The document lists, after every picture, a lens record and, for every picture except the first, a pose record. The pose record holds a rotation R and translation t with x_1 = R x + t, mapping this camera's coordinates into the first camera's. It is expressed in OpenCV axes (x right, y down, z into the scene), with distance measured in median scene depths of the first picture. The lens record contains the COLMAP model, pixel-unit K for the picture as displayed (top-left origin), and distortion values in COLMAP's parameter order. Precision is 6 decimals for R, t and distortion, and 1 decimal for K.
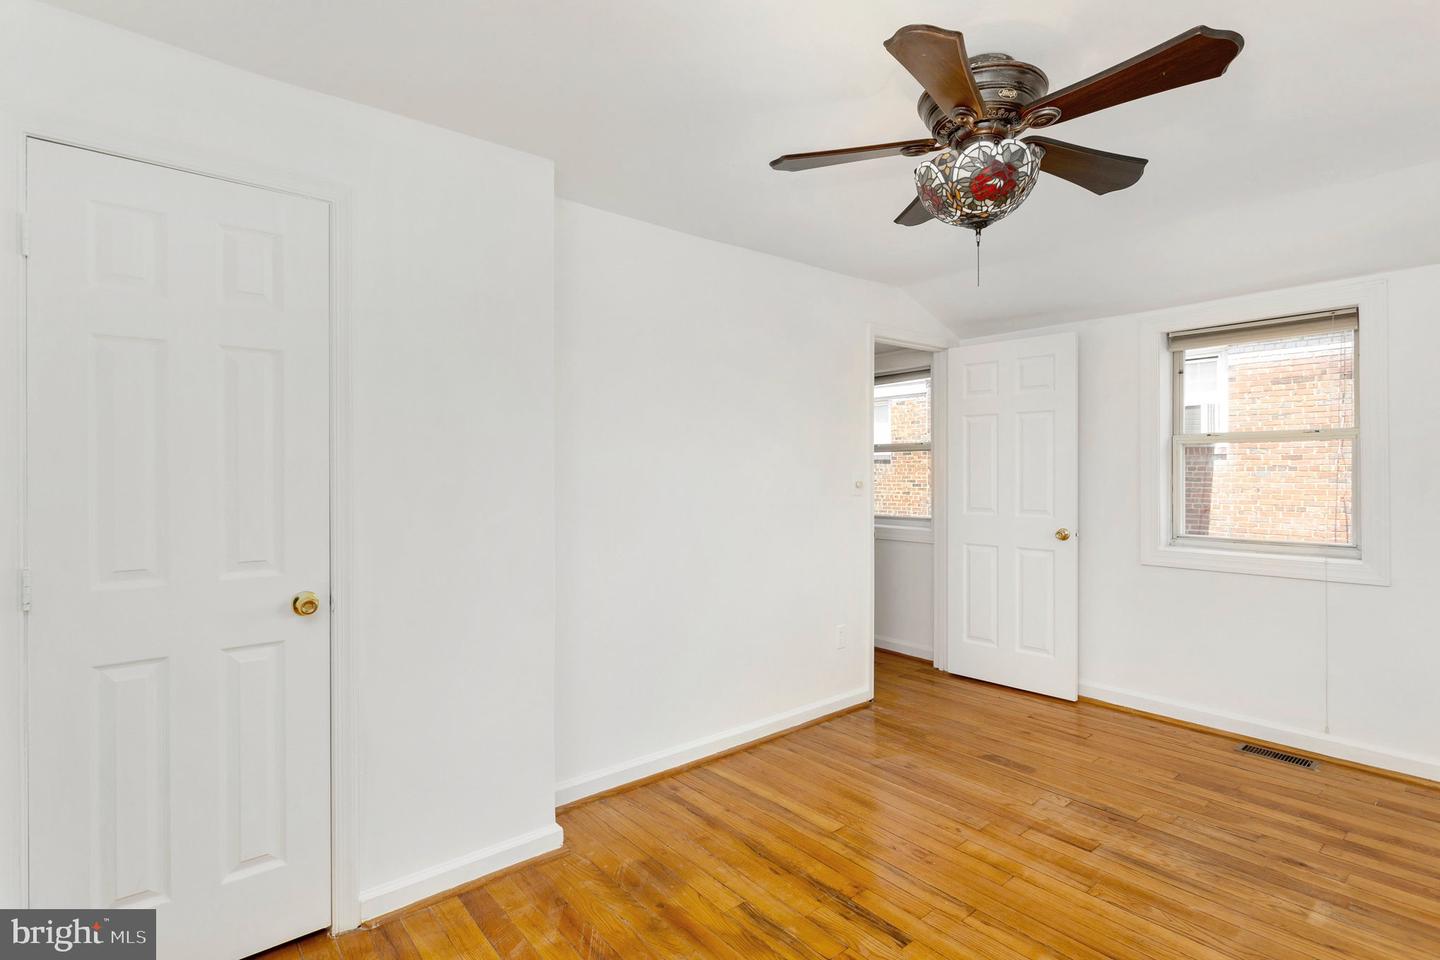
lens RADIAL K [[694.5, 0, 715.8], [0, 694.5, 467.7], [0, 0, 1]] dist [0.000536, -0.000110]
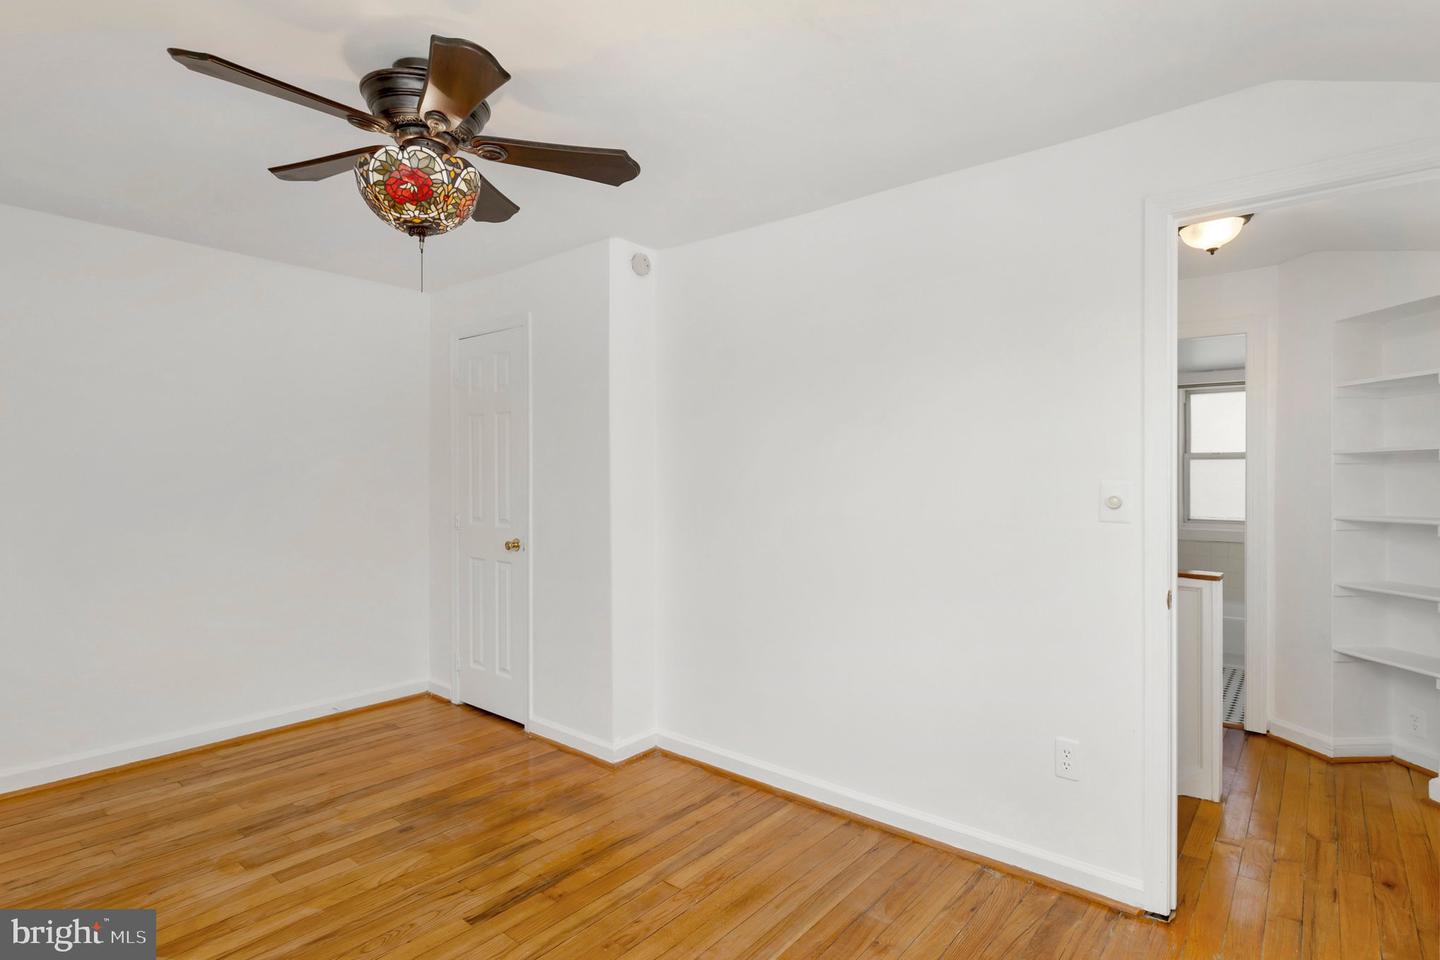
lens RADIAL K [[713.4, 0, 702.6], [0, 713.4, 475.0], [0, 0, 1]] dist [0.001063, -0.000069]
pose [[0.188964, 0.005143, -0.981970, 1.126699], [-0.001753, 0.999986, 0.004900, -0.001765], [0.981982, 0.000795, 0.188971, 0.916168]]
